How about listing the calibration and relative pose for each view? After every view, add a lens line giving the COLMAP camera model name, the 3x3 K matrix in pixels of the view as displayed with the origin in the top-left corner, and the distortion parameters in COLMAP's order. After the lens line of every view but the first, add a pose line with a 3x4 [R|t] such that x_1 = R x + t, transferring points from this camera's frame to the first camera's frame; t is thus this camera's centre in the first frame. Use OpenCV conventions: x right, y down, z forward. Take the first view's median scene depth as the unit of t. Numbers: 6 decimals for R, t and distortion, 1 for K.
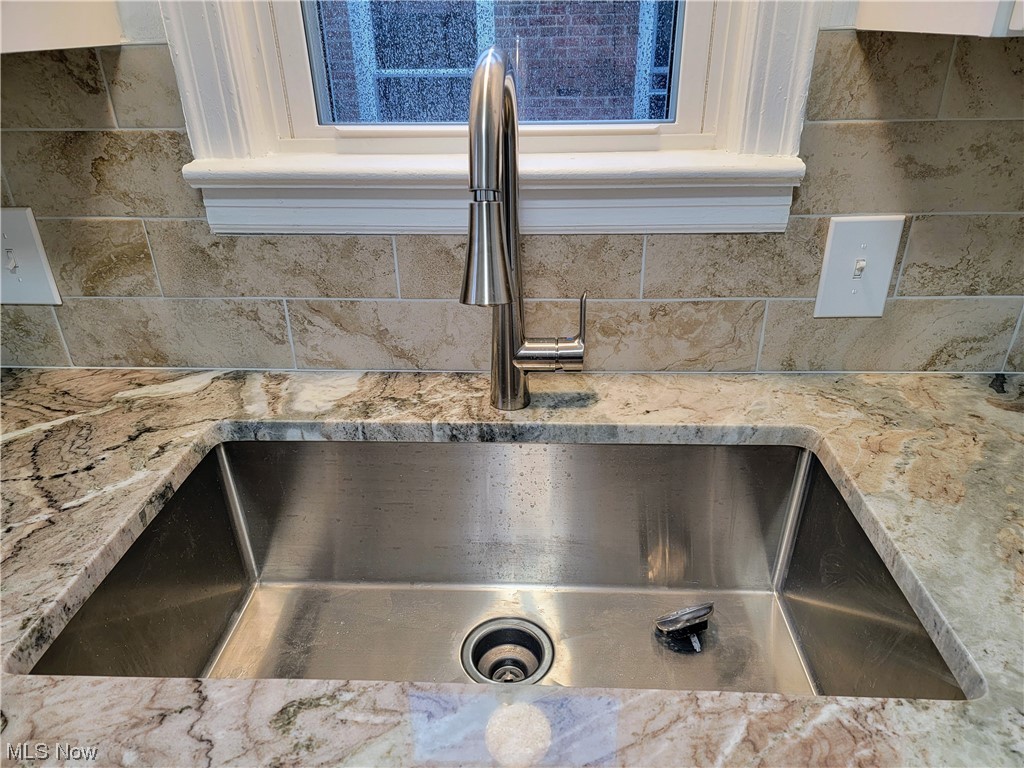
lens RADIAL K [[714.4, 0, 514.5], [0, 714.4, 391.3], [0, 0, 1]] dist [0.091882, -0.069141]
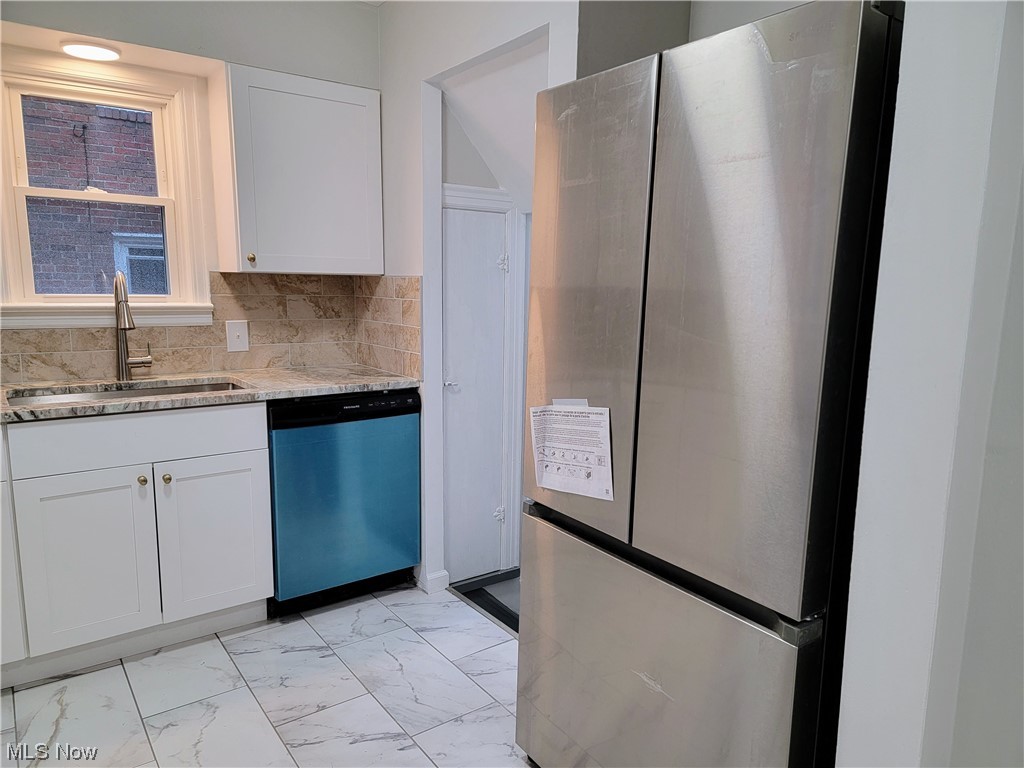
lens RADIAL K [[714.4, 0, 514.5], [0, 714.4, 391.3], [0, 0, 1]] dist [0.091882, -0.069141]
pose [[0.782560, -0.068920, 0.618748, -0.612000], [0.259130, 0.939732, -0.223061, 1.146281], [-0.566084, 0.334894, 0.753256, -2.154893]]
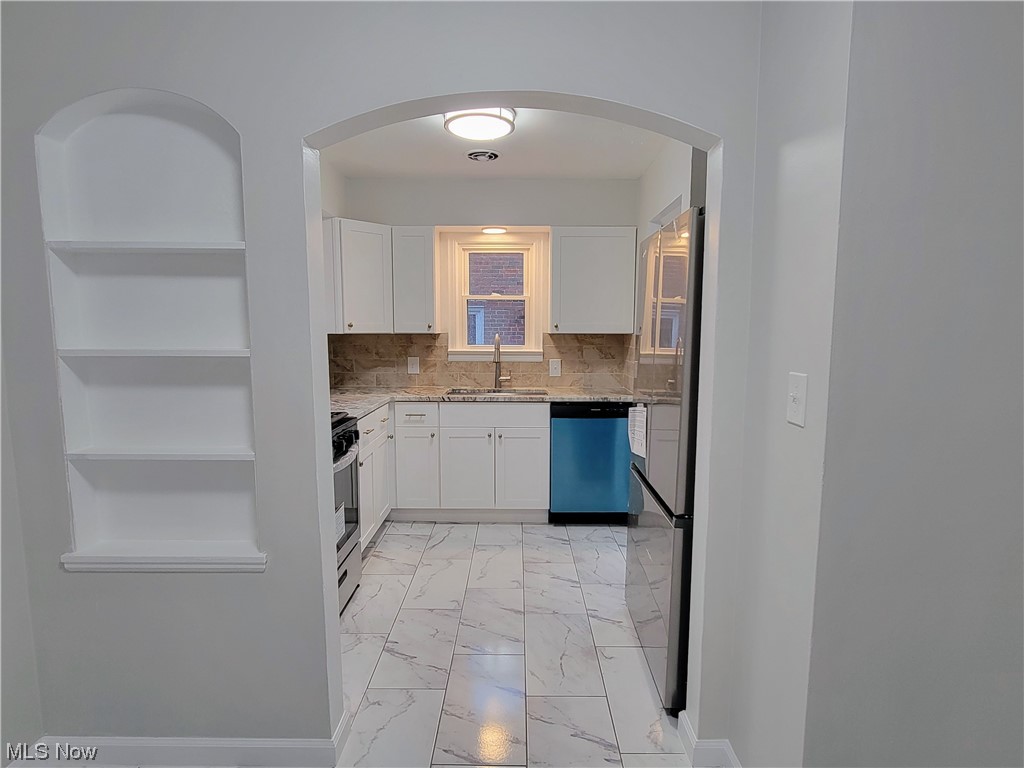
lens RADIAL K [[559.8, 0, 507.2], [0, 559.8, 388.4], [0, 0, 1]] dist [-0.004827, -0.001470]
pose [[0.999090, 0.015638, 0.039673, -0.113526], [-0.000503, 0.934591, -0.355723, 1.654583], [-0.042641, 0.355379, 0.933749, -3.290429]]
